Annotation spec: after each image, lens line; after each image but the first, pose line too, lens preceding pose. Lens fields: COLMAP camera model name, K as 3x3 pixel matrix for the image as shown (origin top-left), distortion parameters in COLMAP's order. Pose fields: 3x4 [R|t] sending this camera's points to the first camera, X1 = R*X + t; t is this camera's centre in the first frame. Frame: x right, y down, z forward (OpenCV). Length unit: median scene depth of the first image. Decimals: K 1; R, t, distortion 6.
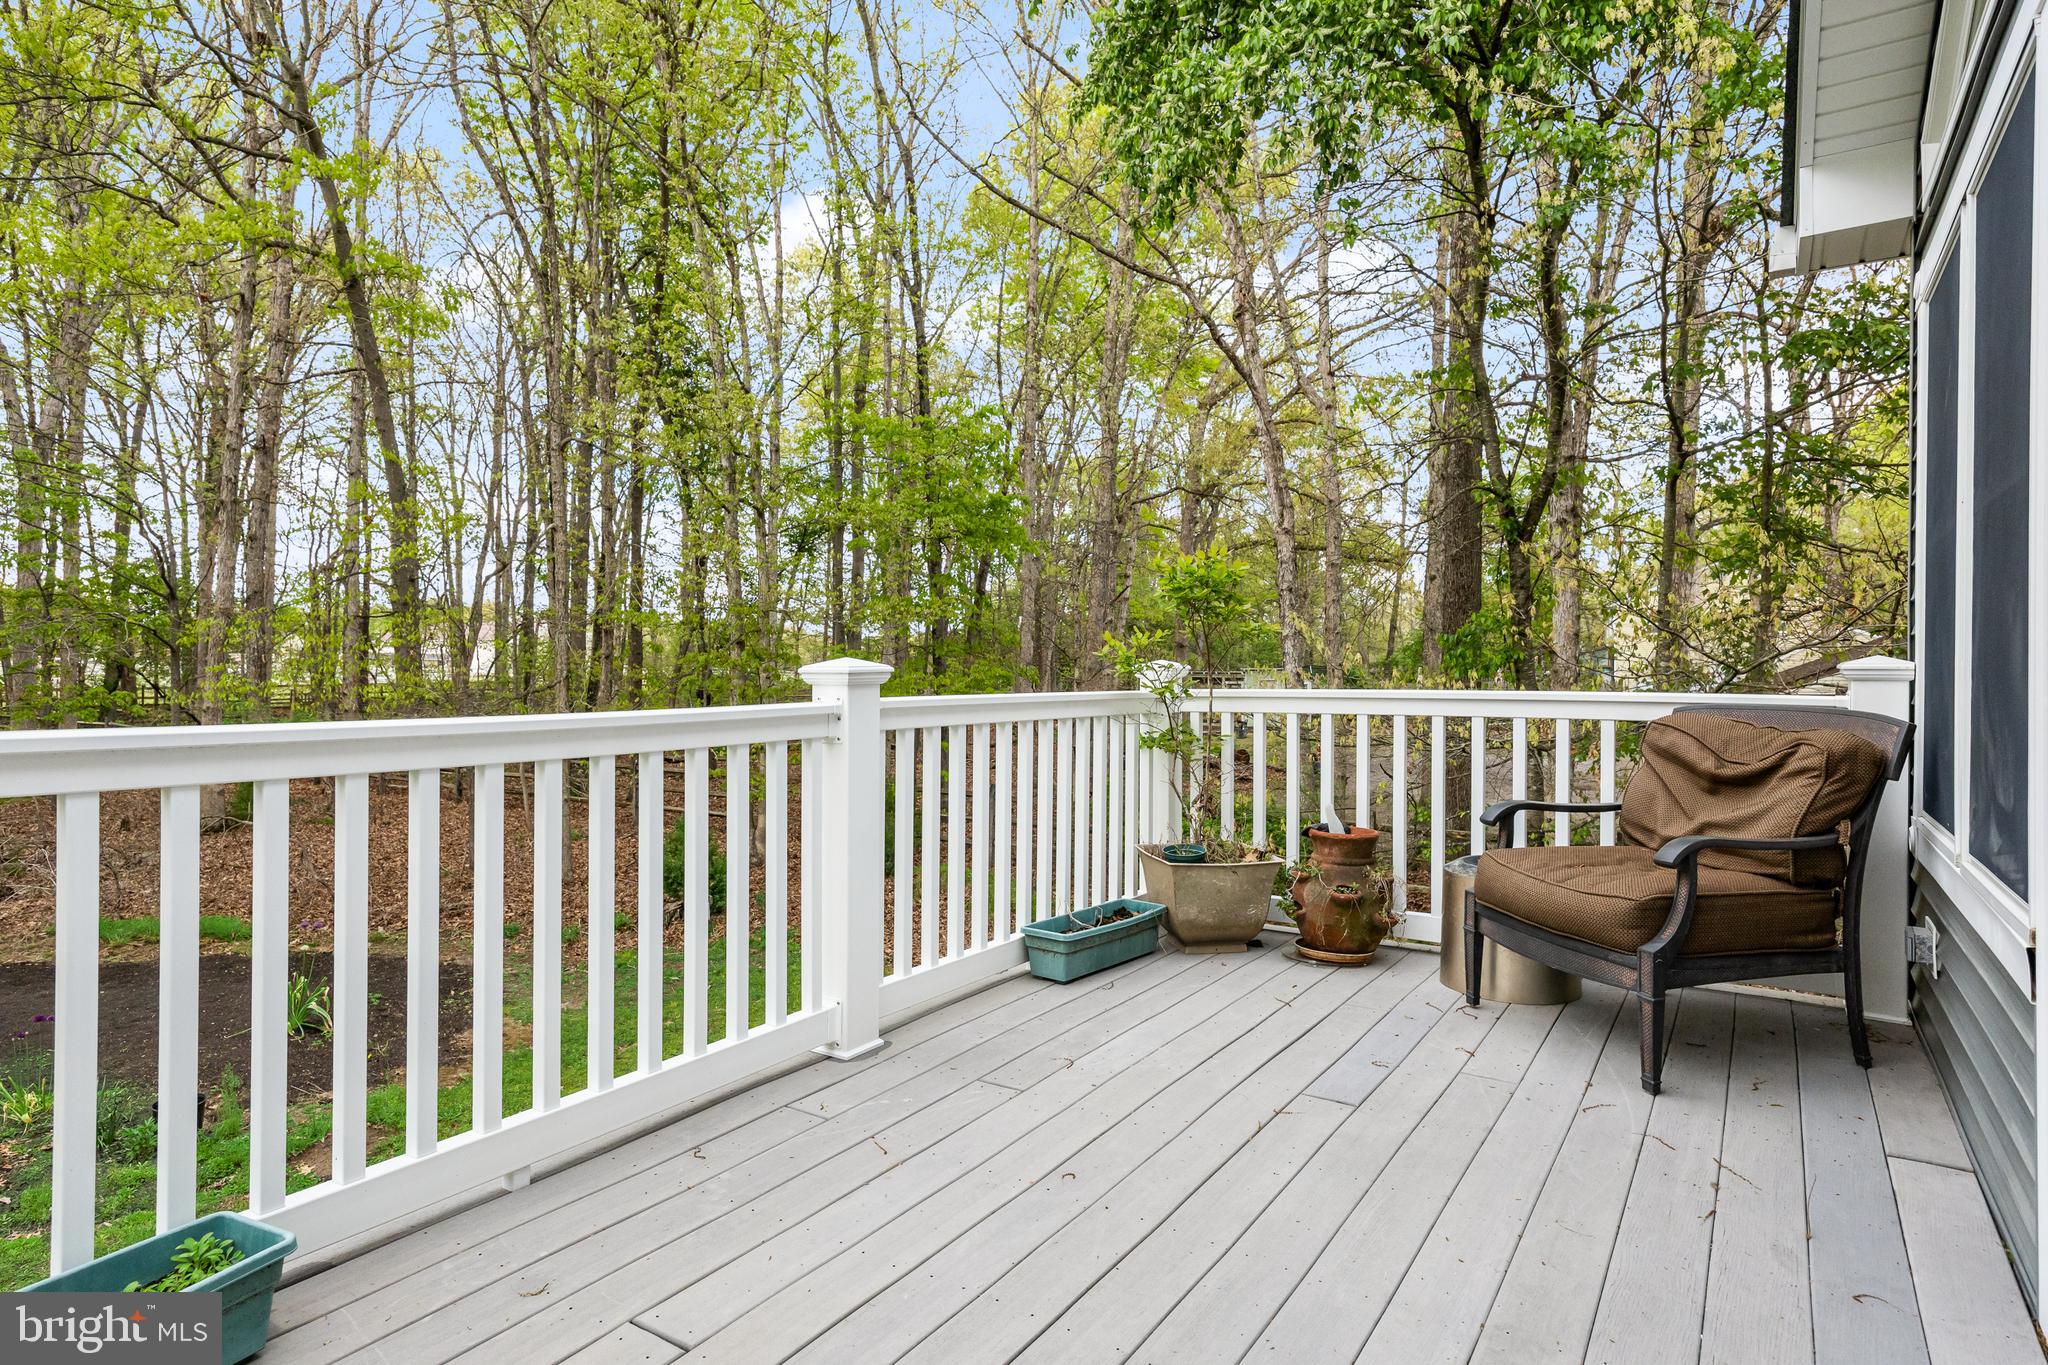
lens RADIAL K [[1134.2, 0, 1024.0], [0, 1134.2, 682.5], [0, 0, 1]] dist [0.001925, 0.000198]
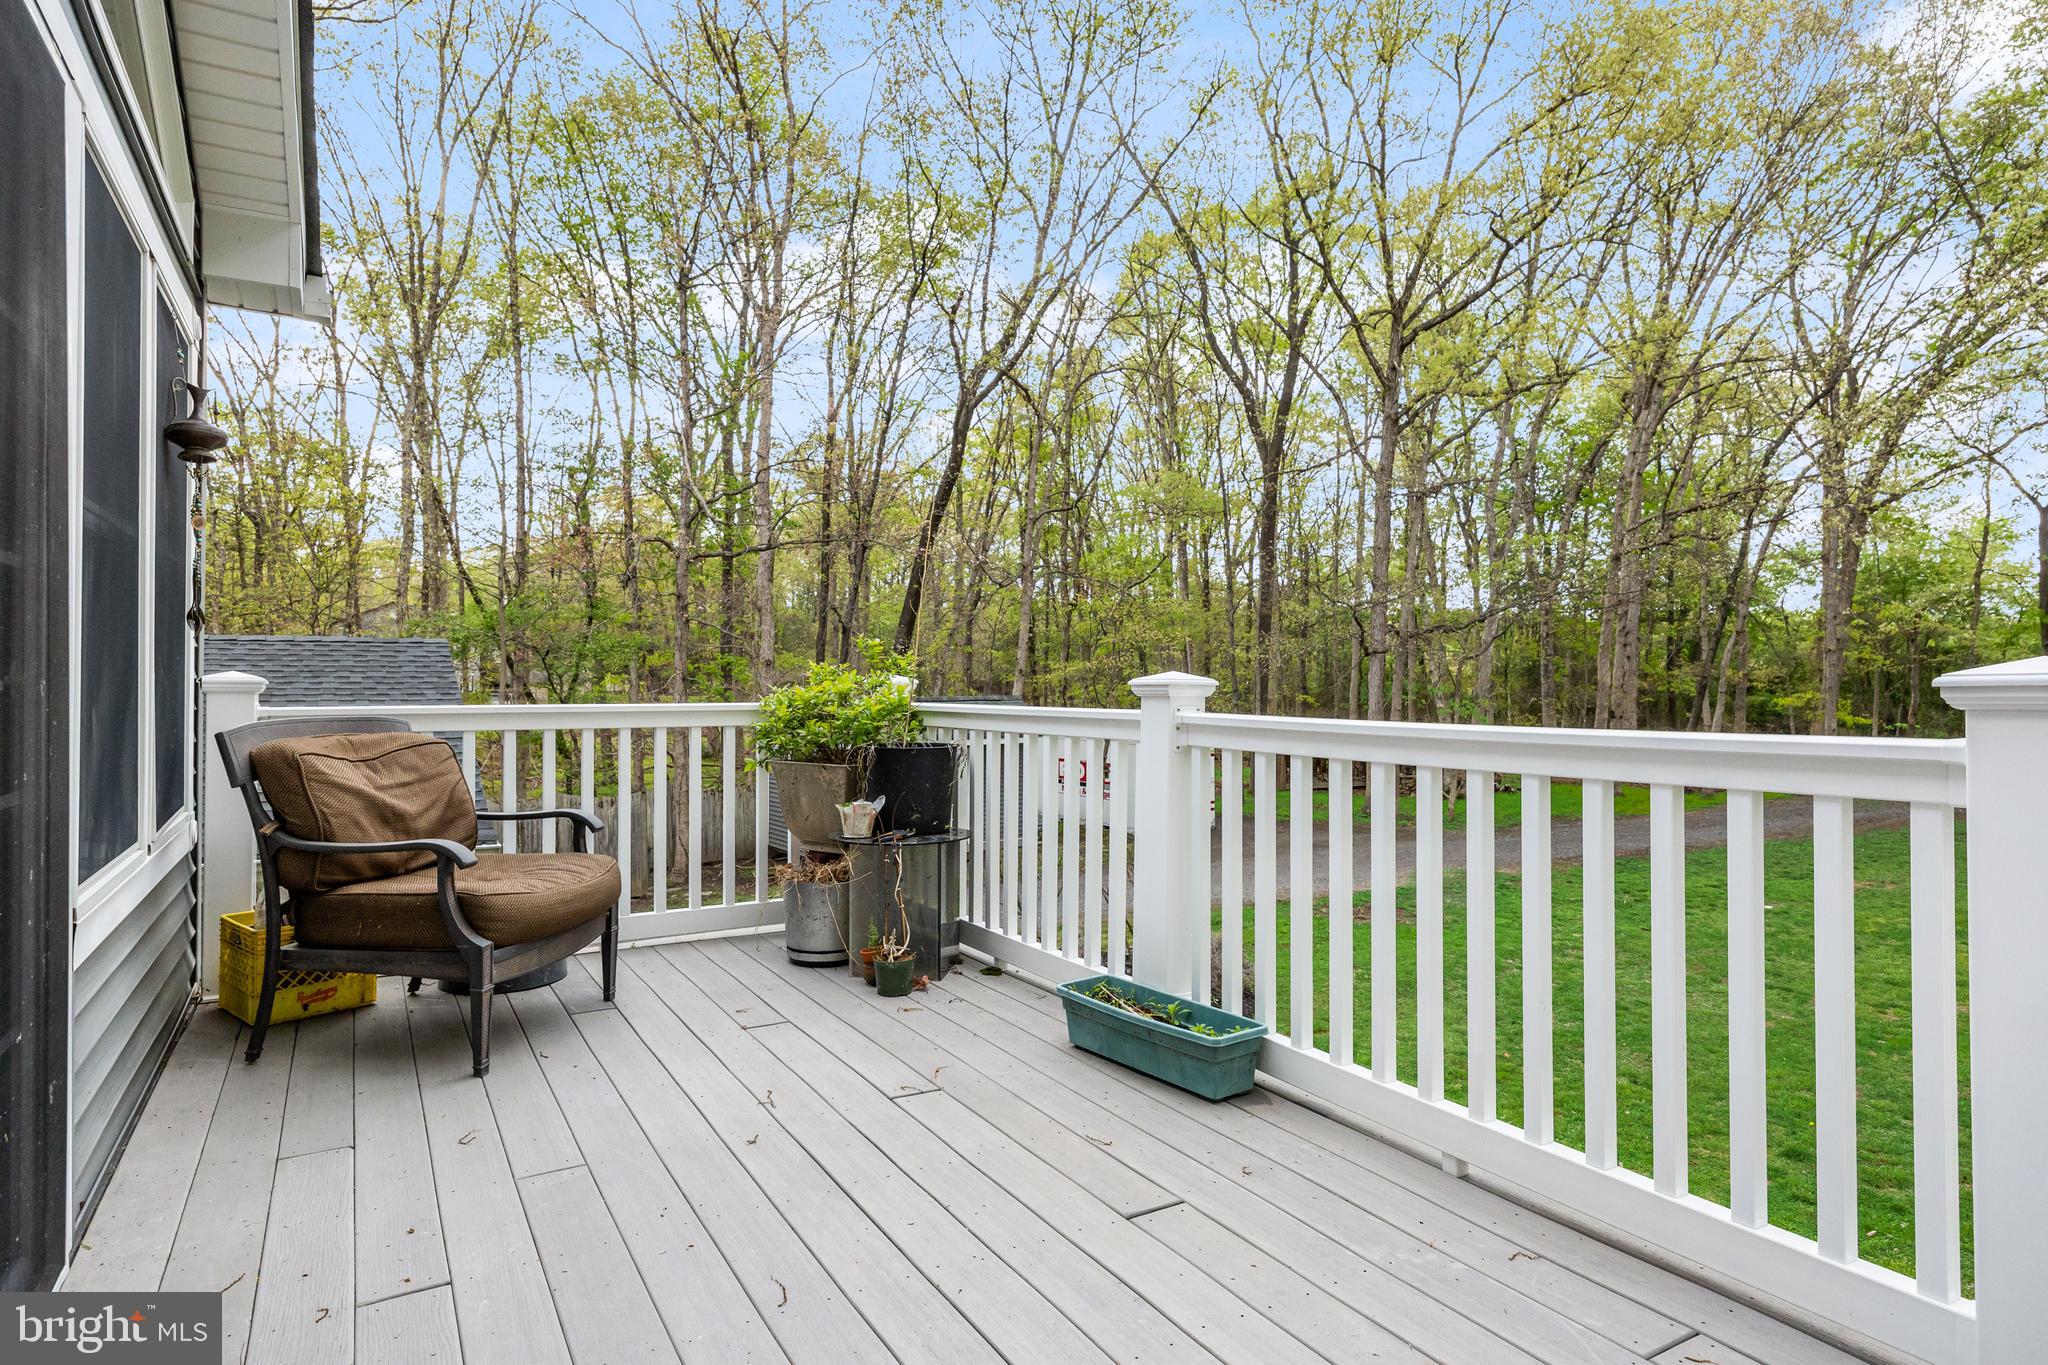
lens RADIAL K [[1134.2, 0, 1024.0], [0, 1134.2, 682.5], [0, 0, 1]] dist [0.001925, 0.000198]
pose [[-0.450033, 0.001186, -0.893011, 0.767219], [-0.012710, 0.999889, 0.007733, -0.016772], [0.892921, 0.014831, -0.449968, 1.261201]]
